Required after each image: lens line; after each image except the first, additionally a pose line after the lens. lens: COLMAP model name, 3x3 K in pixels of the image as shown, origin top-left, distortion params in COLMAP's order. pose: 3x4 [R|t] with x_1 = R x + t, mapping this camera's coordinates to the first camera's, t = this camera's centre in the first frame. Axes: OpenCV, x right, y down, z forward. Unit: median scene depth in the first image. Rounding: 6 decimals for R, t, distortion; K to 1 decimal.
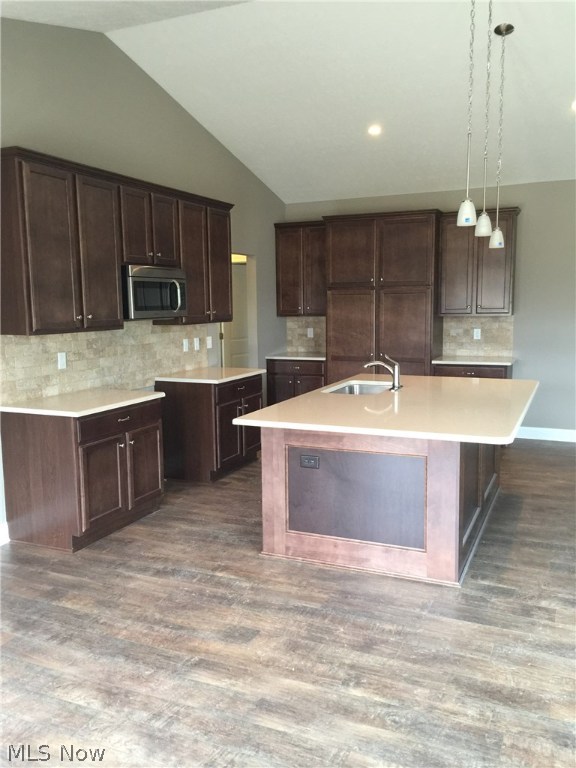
lens RADIAL K [[656.9, 0, 285.6], [0, 656.9, 383.1], [0, 0, 1]] dist [0.062434, -0.083931]
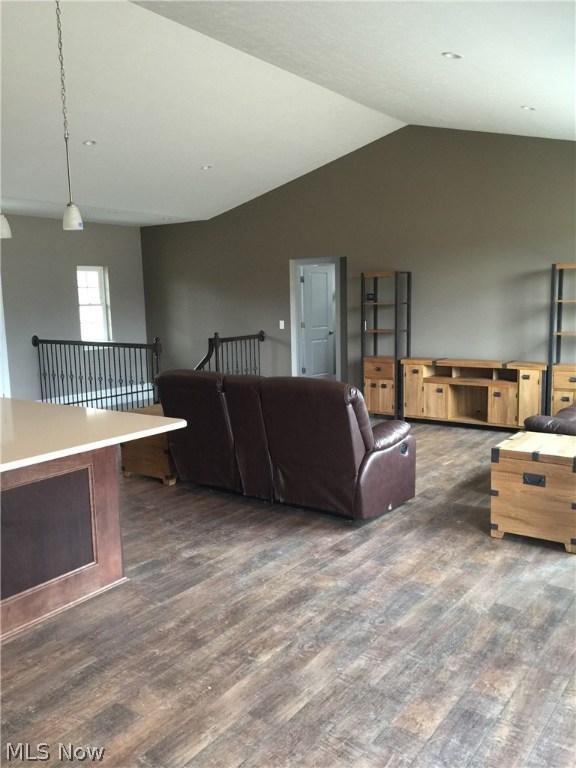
lens RADIAL K [[656.9, 0, 285.9], [0, 656.9, 385.1], [0, 0, 1]] dist [0.062434, -0.083931]
pose [[0.208028, -0.129285, 0.969541, -0.820475], [0.147342, 0.984057, 0.099607, -0.075171], [-0.966962, 0.122133, 0.223761, 0.614795]]
